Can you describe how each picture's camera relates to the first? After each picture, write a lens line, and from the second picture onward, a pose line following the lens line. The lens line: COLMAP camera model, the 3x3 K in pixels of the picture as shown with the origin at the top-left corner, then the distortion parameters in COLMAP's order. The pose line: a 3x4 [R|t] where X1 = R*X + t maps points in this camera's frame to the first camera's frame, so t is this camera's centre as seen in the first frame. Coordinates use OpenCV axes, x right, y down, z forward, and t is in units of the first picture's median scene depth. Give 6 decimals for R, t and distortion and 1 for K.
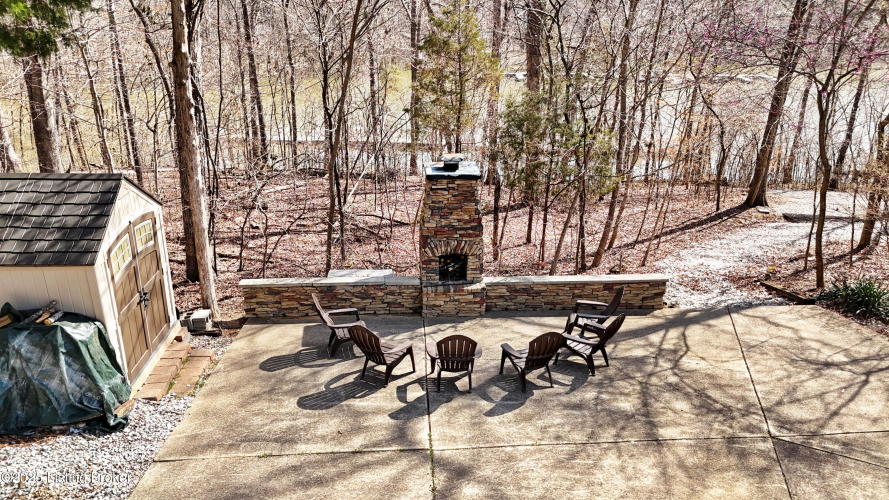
lens RADIAL K [[652.0, 0, 443.3], [0, 652.0, 249.5], [0, 0, 1]] dist [0.097503, -0.114898]
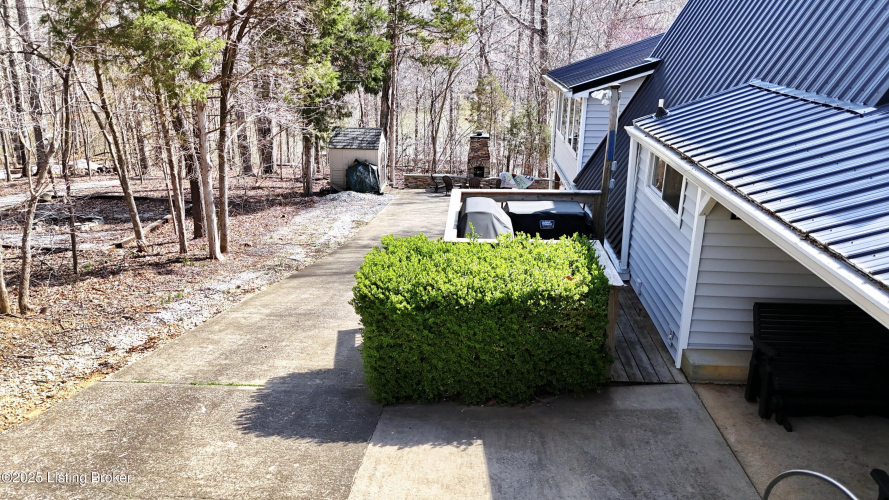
lens RADIAL K [[652.0, 0, 443.3], [0, 652.0, 249.5], [0, 0, 1]] dist [0.097503, -0.114898]
pose [[0.994050, 0.042237, -0.100402, 0.166480], [-0.047977, 0.997307, -0.055461, 0.549558], [0.097789, 0.059948, 0.993400, -1.852188]]
